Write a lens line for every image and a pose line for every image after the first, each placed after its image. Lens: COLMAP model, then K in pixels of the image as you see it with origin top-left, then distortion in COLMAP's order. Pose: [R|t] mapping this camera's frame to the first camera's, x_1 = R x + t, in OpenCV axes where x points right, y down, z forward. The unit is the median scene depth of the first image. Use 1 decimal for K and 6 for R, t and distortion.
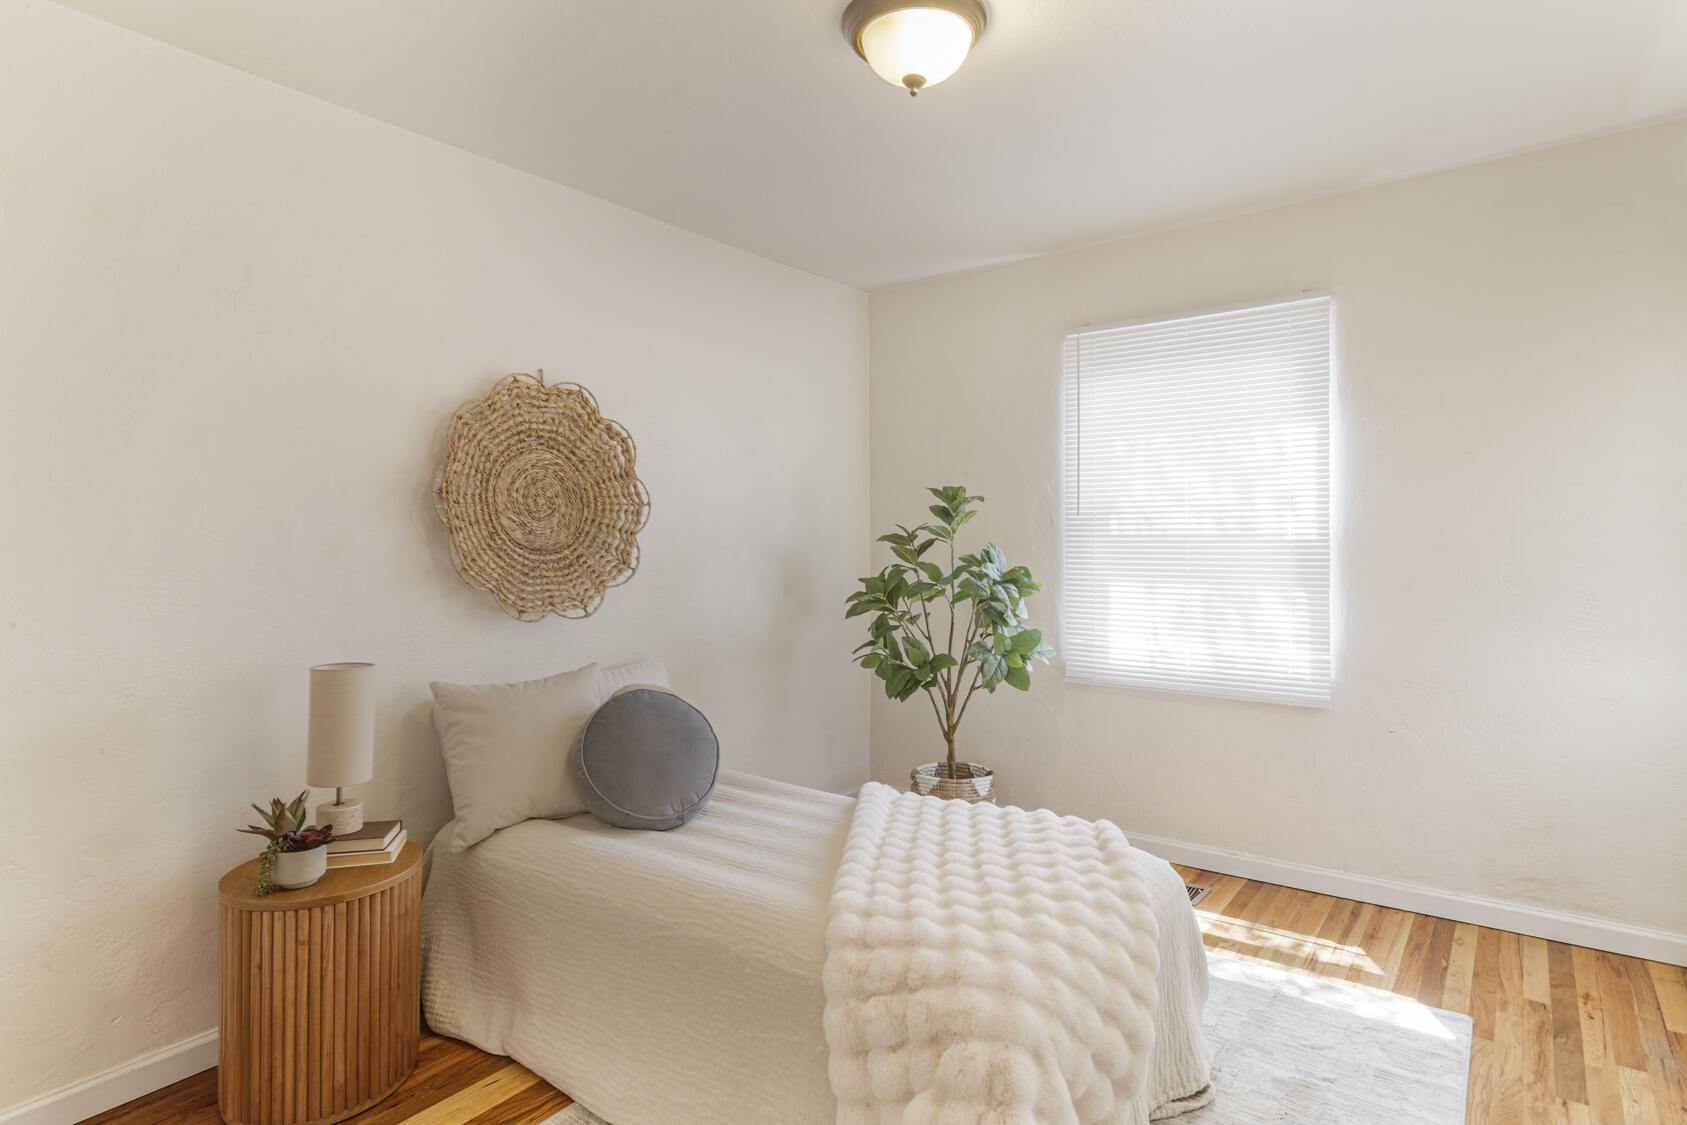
lens RADIAL K [[831.5, 0, 843.5], [0, 831.5, 562.5], [0, 0, 1]] dist [-0.003970, -0.000668]
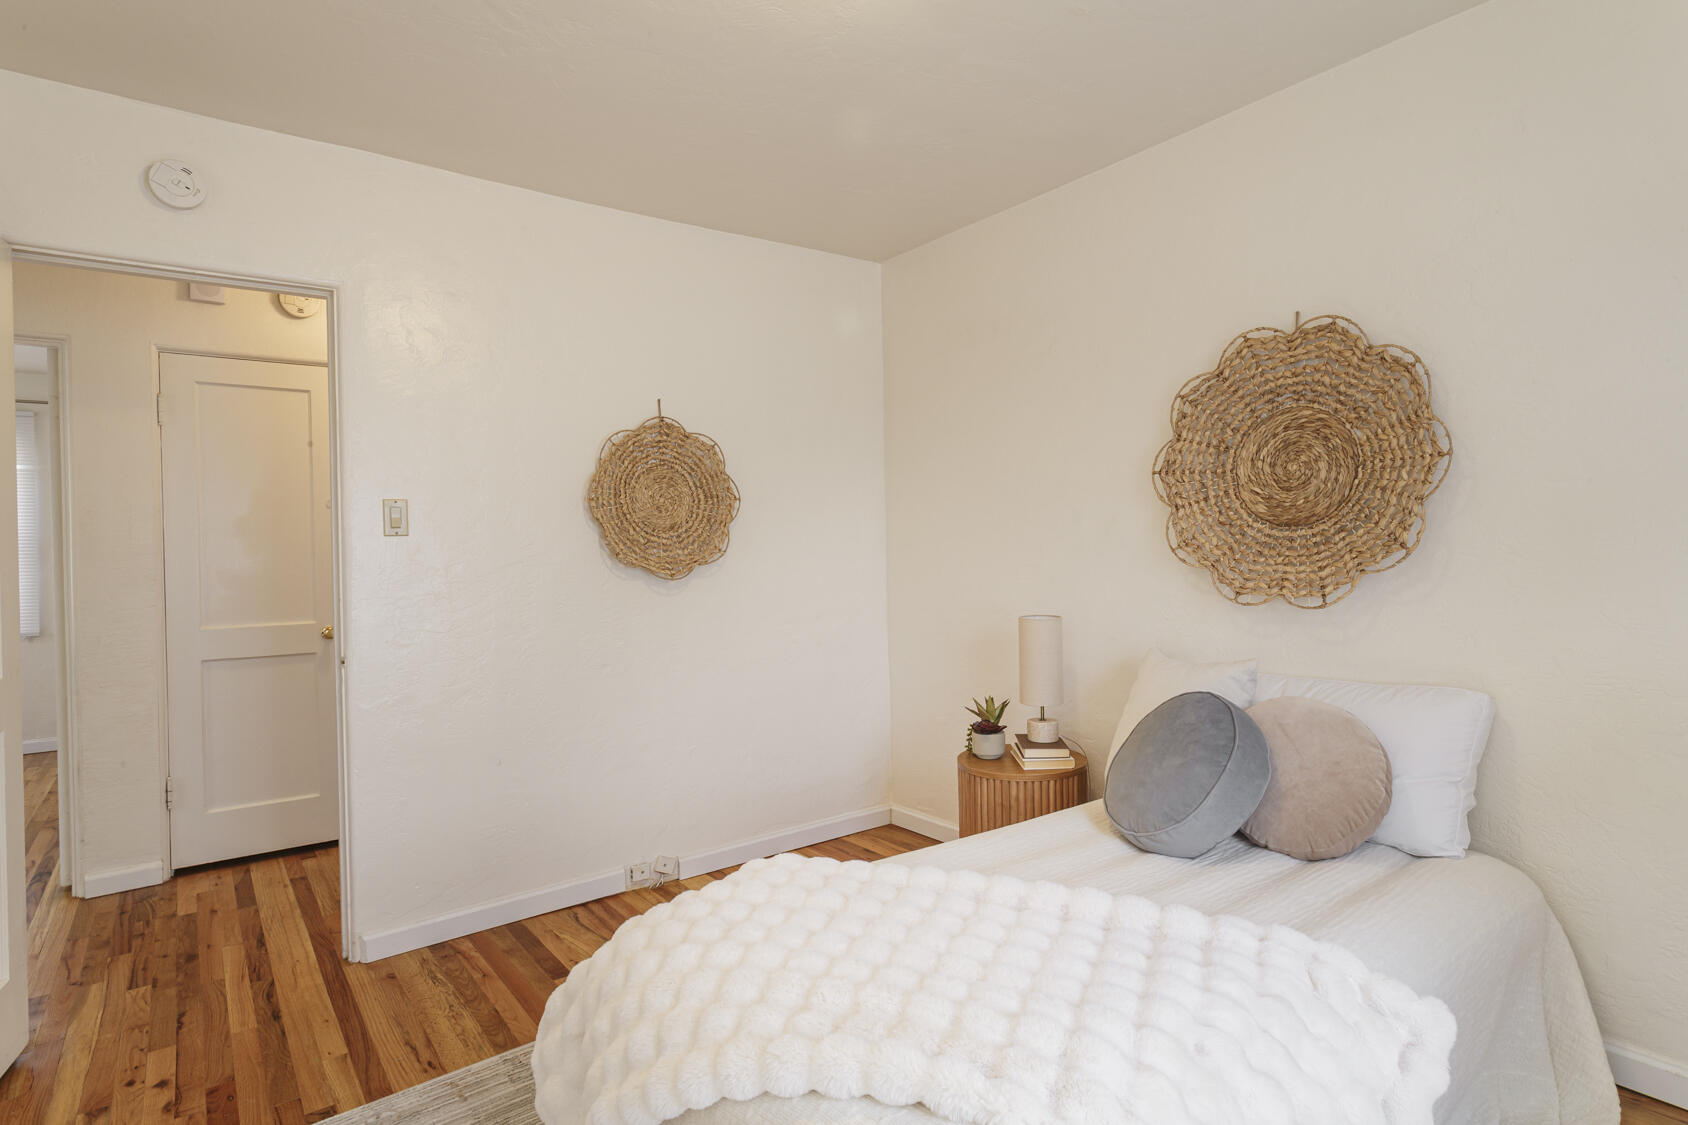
lens RADIAL K [[831.9, 0, 844.0], [0, 831.9, 562.5], [0, 0, 1]] dist [-0.003970, -0.000668]
pose [[-0.201649, 0.026858, -0.979090, 0.568412], [-0.002802, 0.999604, 0.027998, 0.000917], [0.979454, 0.008390, -0.201494, 0.720940]]
